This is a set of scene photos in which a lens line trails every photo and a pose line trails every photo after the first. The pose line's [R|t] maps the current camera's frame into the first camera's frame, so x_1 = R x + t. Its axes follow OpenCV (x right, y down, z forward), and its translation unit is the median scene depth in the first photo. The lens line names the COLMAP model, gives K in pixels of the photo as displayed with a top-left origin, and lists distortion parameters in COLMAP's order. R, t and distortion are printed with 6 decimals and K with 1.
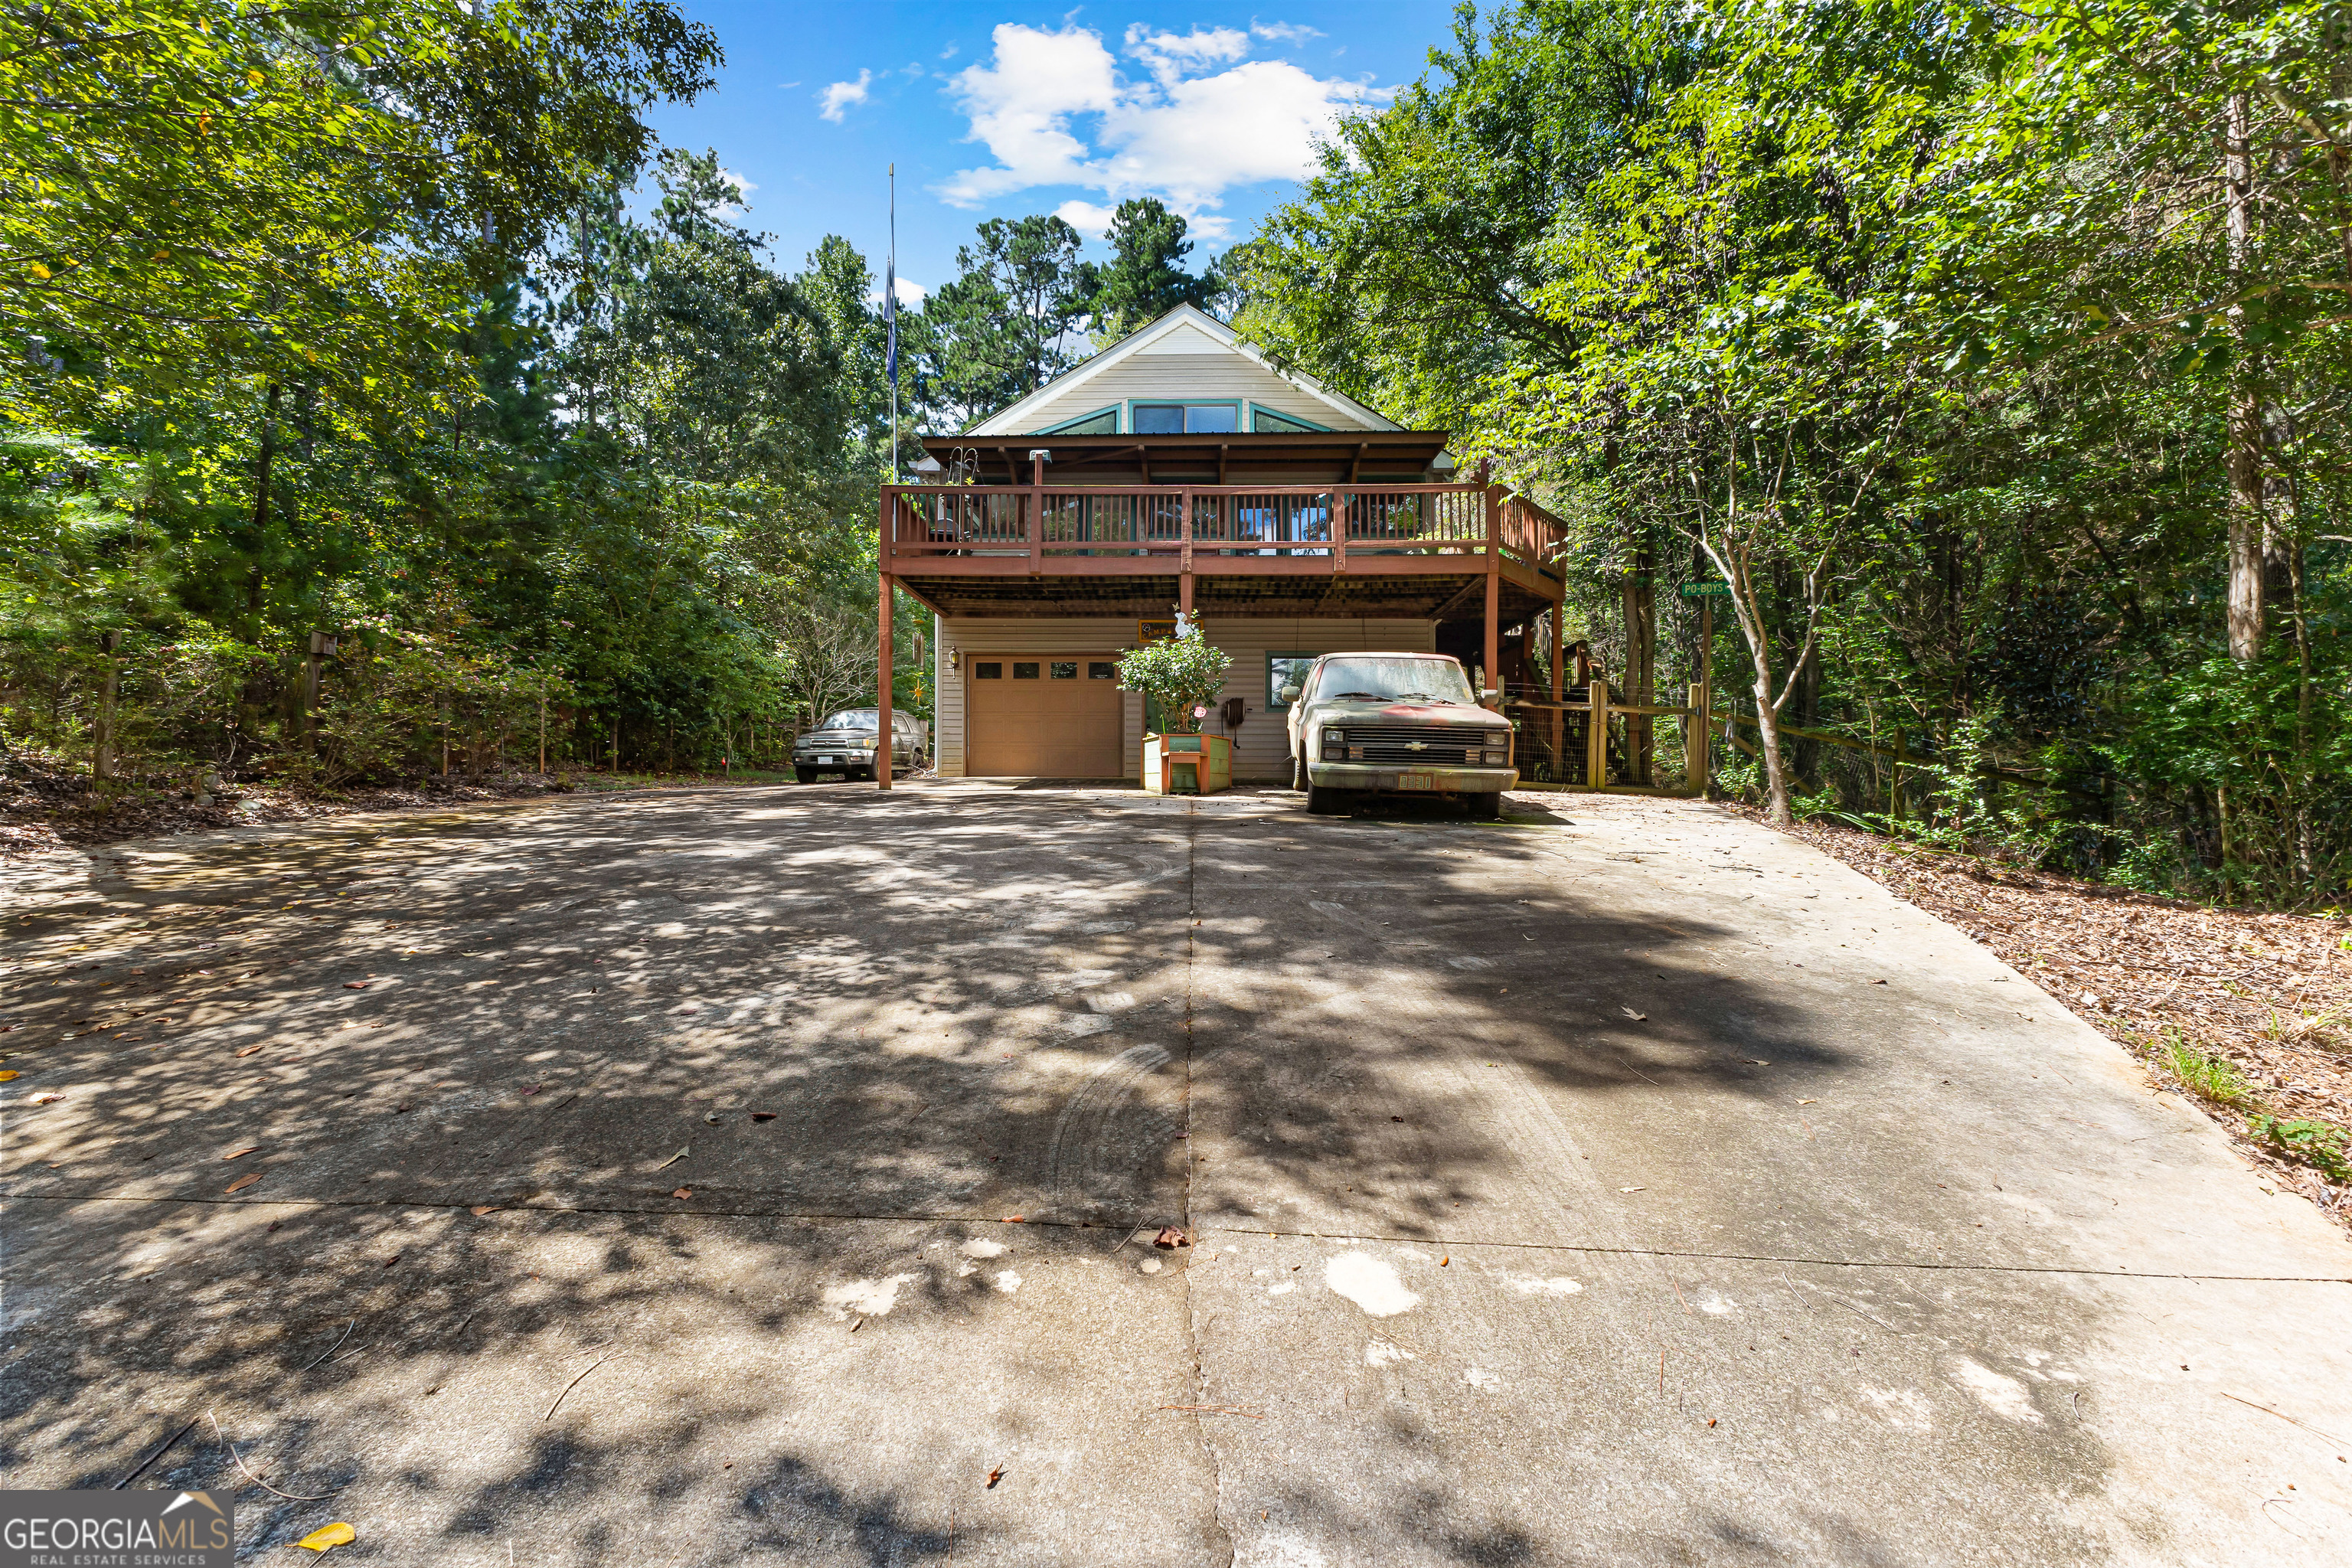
lens RADIAL K [[1015.1, 0, 1184.1], [0, 1015.1, 773.6], [0, 0, 1]] dist [0.015235, -0.004796]
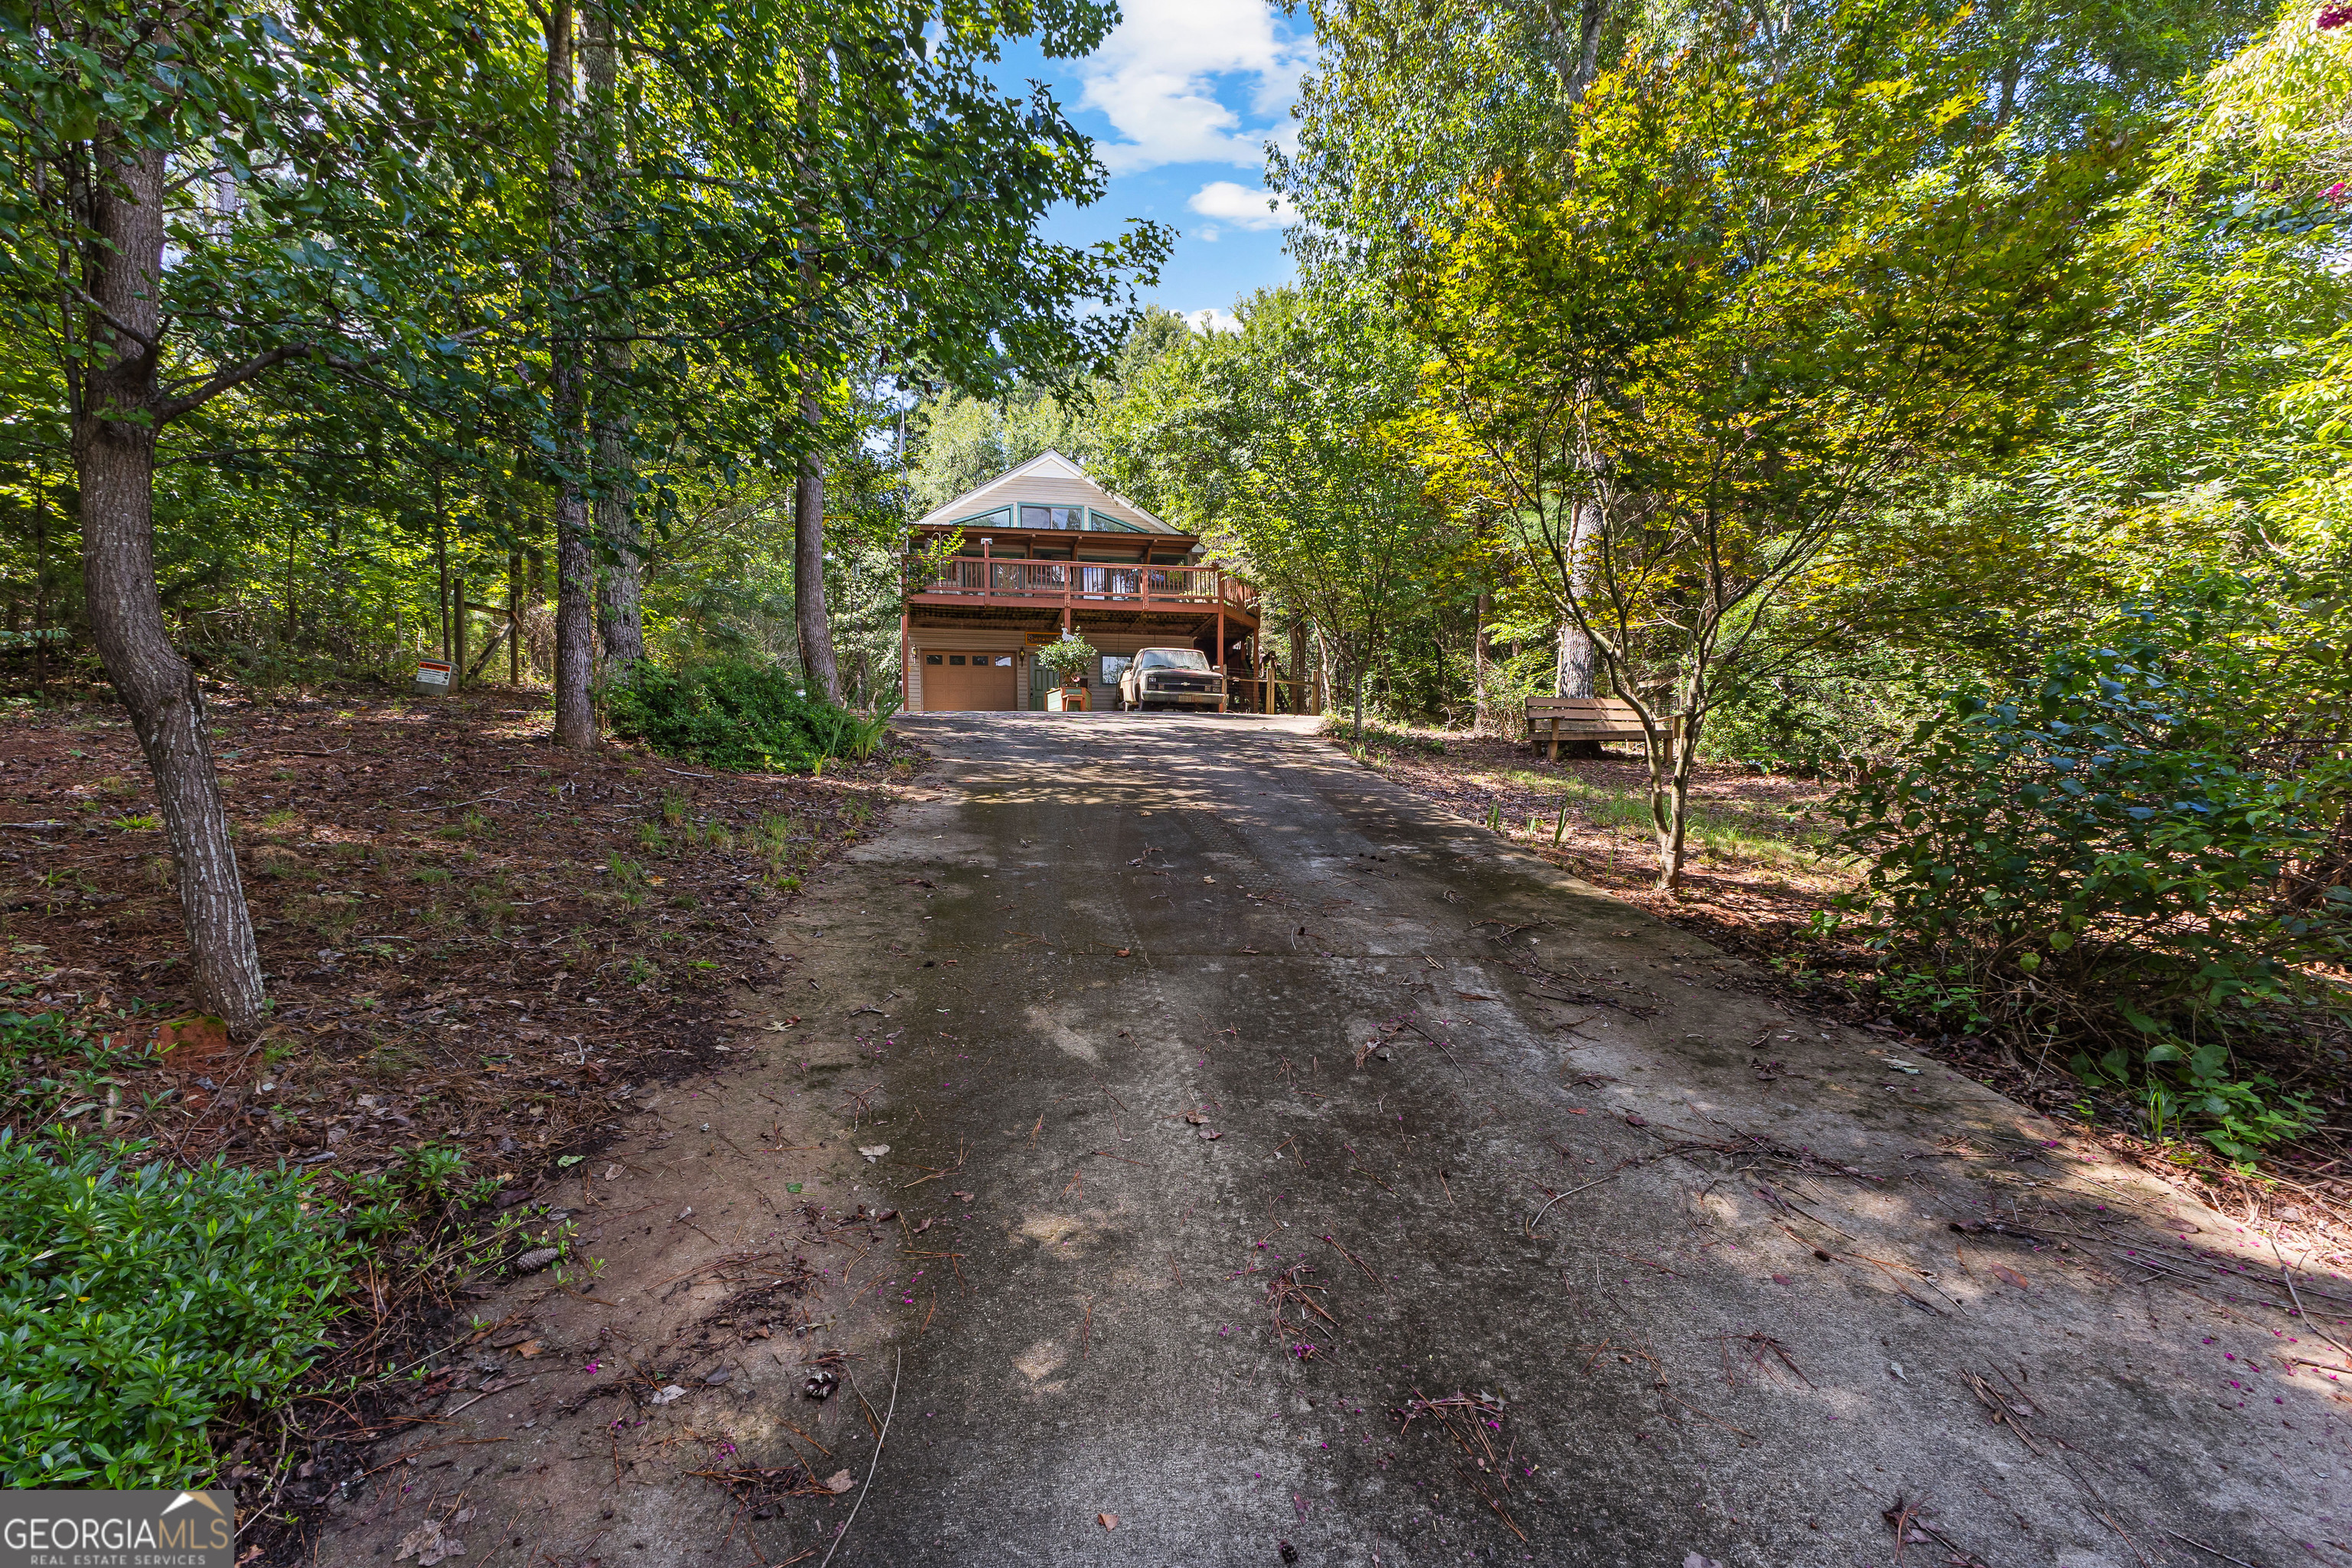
lens RADIAL K [[1015.1, 0, 1184.1], [0, 1015.1, 773.6], [0, 0, 1]] dist [0.015235, -0.004796]
pose [[0.974932, -0.003309, 0.222479, -0.206532], [0.008296, 0.999735, -0.021485, 0.156013], [-0.222349, 0.022792, 0.974701, -0.892069]]
